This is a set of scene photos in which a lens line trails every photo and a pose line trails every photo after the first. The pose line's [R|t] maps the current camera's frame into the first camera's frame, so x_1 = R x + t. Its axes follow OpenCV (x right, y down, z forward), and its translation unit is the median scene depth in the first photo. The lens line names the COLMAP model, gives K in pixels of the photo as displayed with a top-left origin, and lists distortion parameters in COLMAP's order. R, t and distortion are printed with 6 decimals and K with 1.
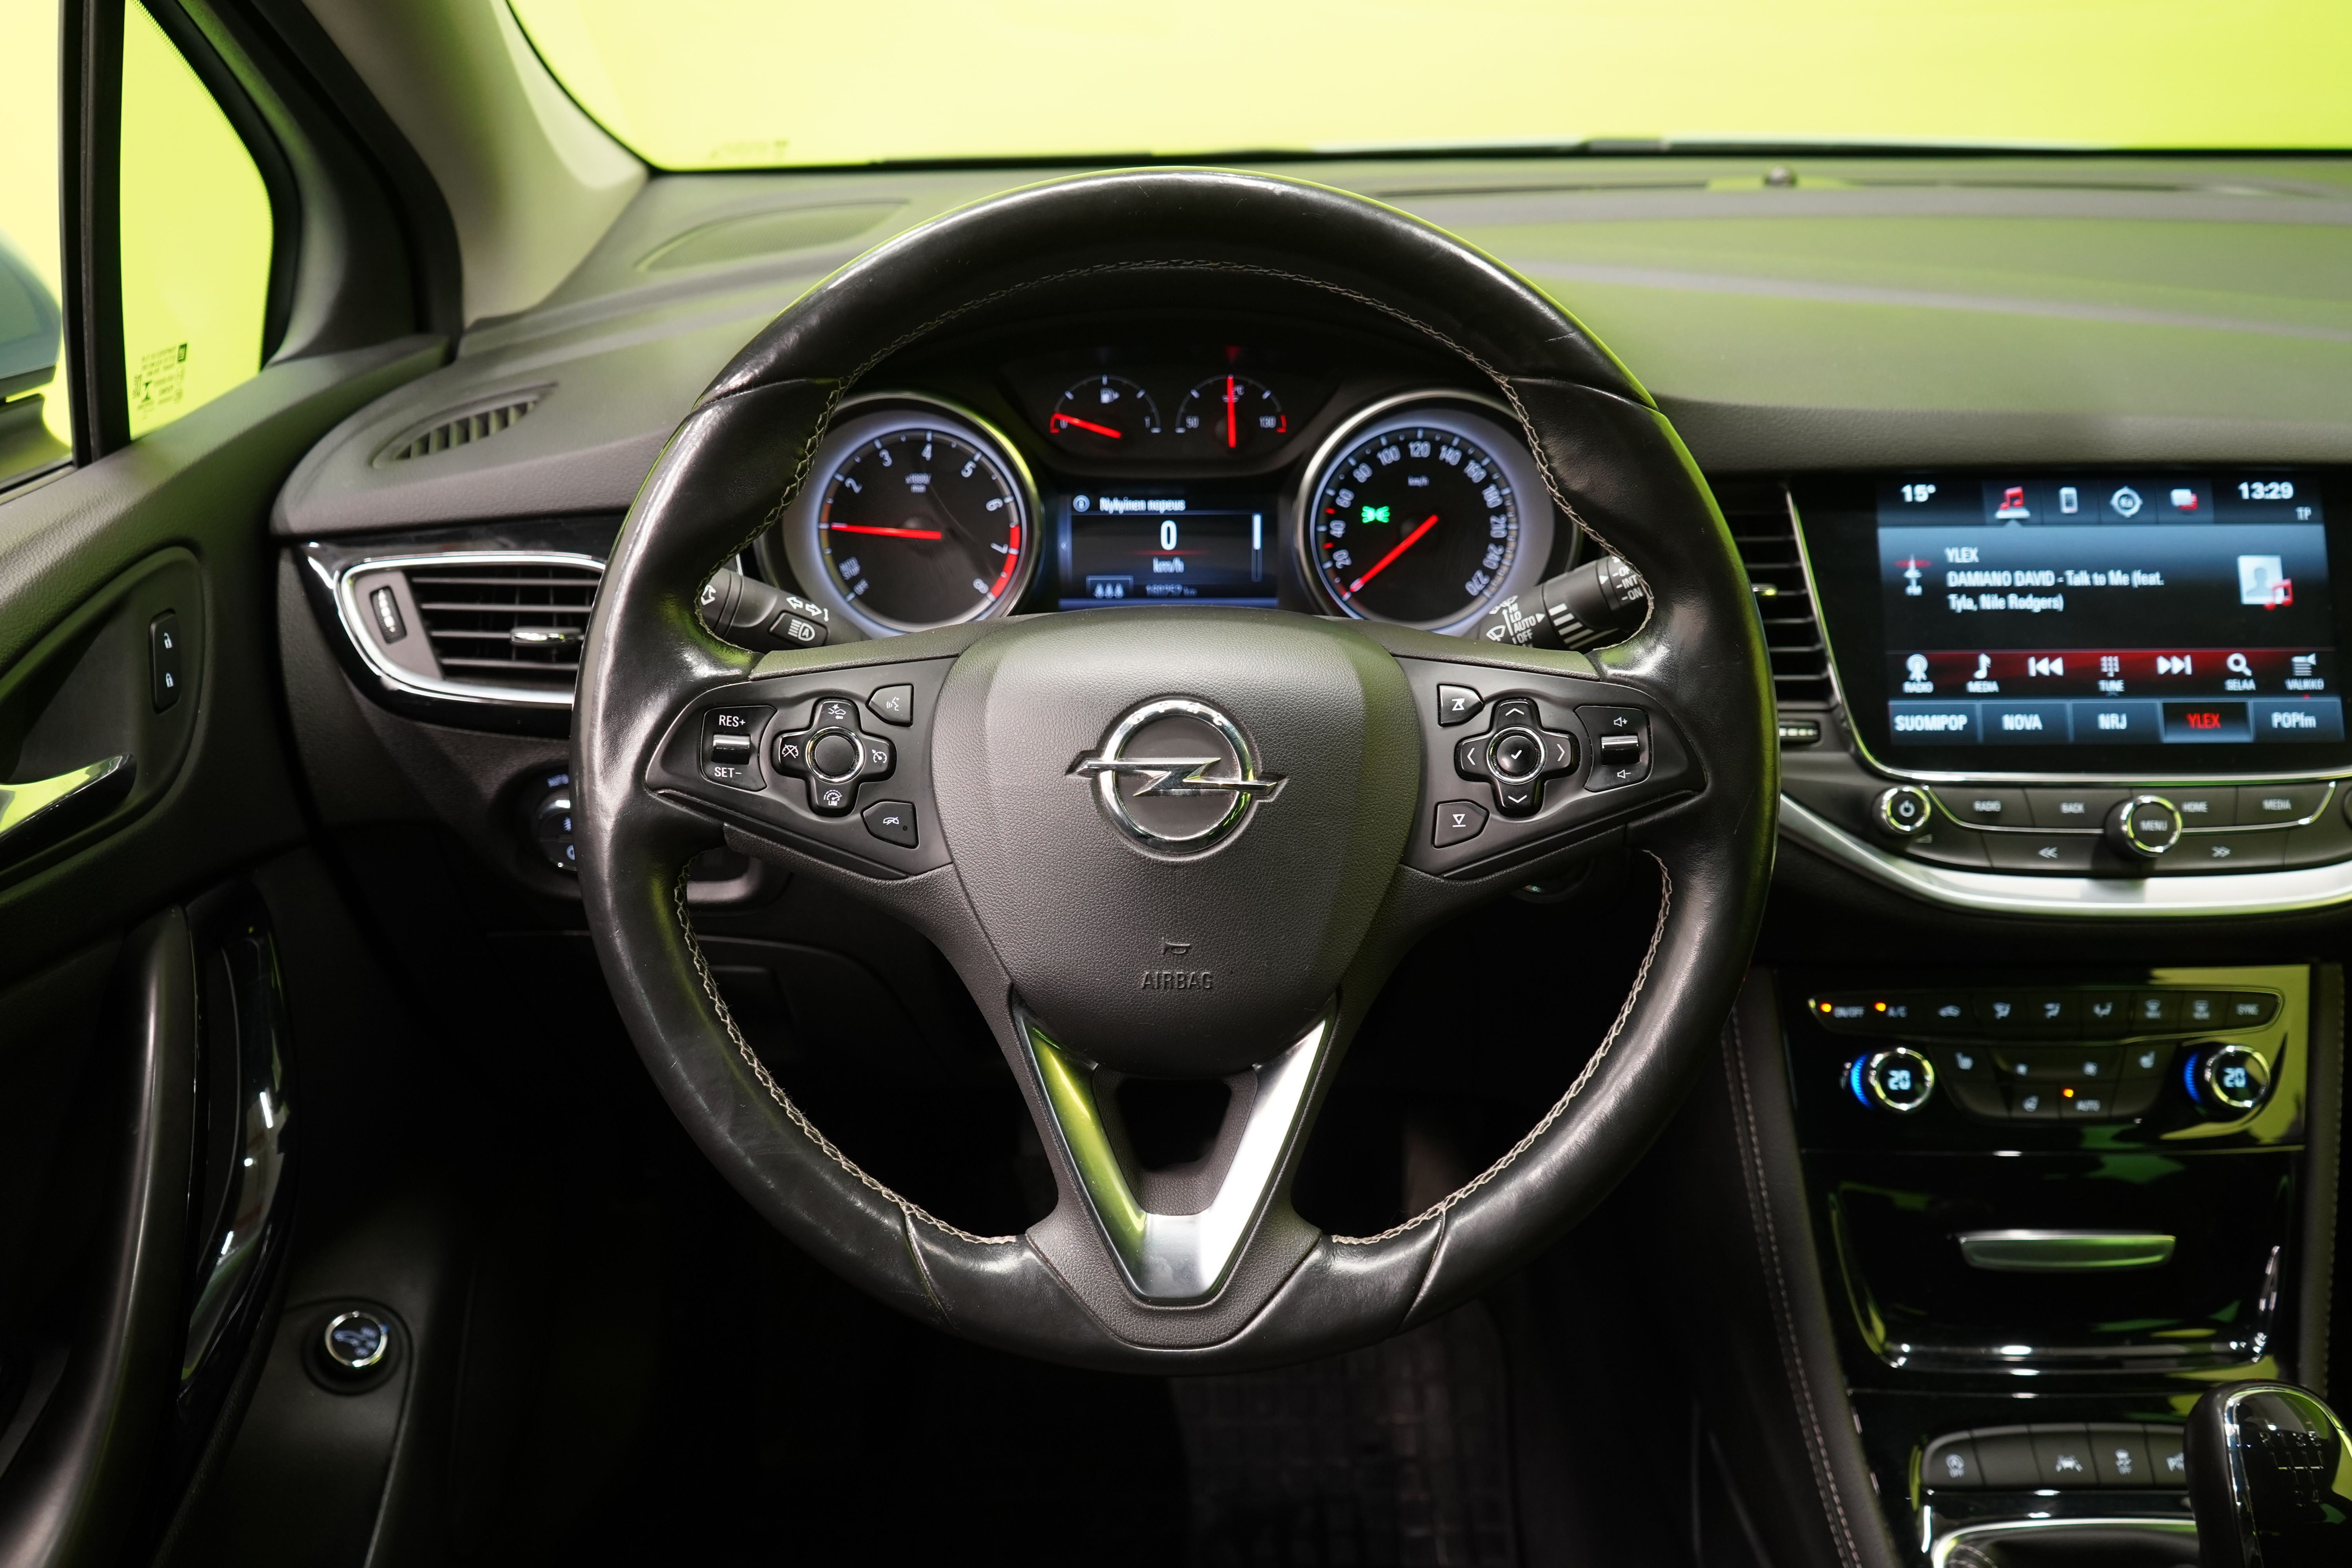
lens RADIAL K [[2038.9, 0, 1176.0], [0, 2038.9, 784.0], [0, 0, 1]] dist [-0.003363, 0.014736]
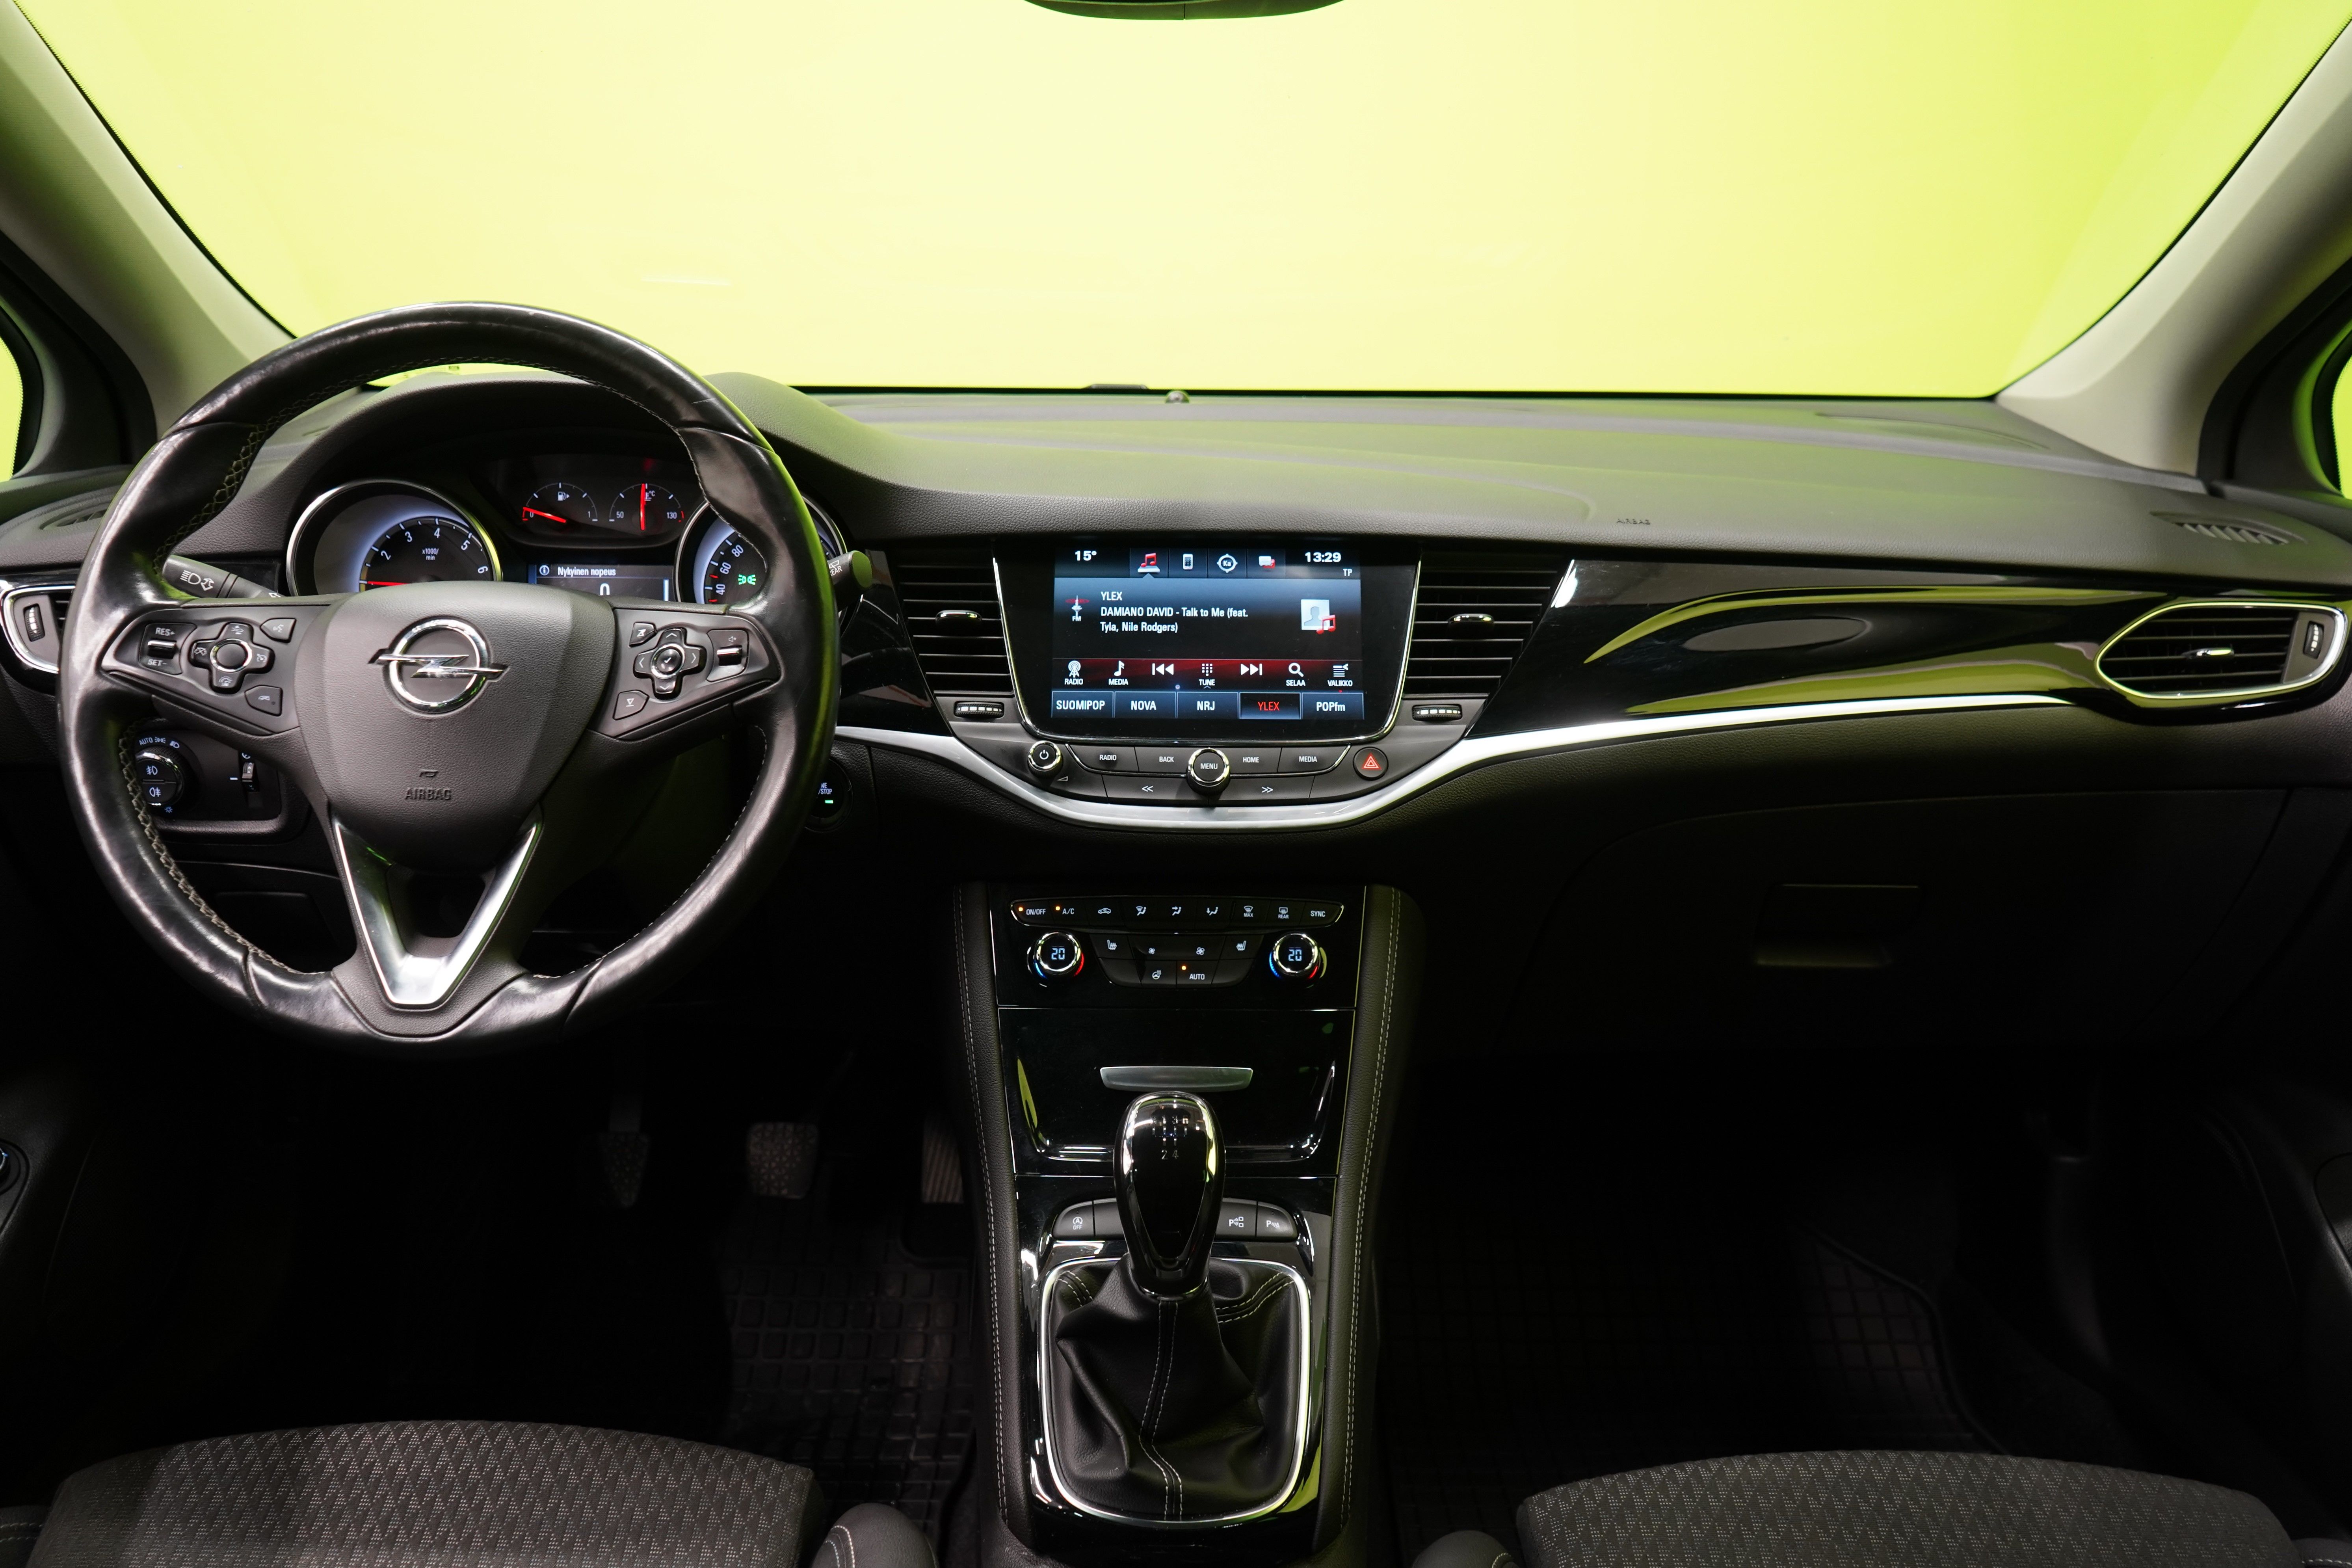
lens RADIAL K [[1891.0, 0, 1176.0], [0, 1891.0, 784.0], [0, 0, 1]] dist [-0.011734, -0.000083]
pose [[0.999928, 0.012016, 0.000172, 0.436751], [-0.011830, 0.986744, -0.161850, 0.241691], [-0.002115, 0.161837, 0.986815, -0.318658]]
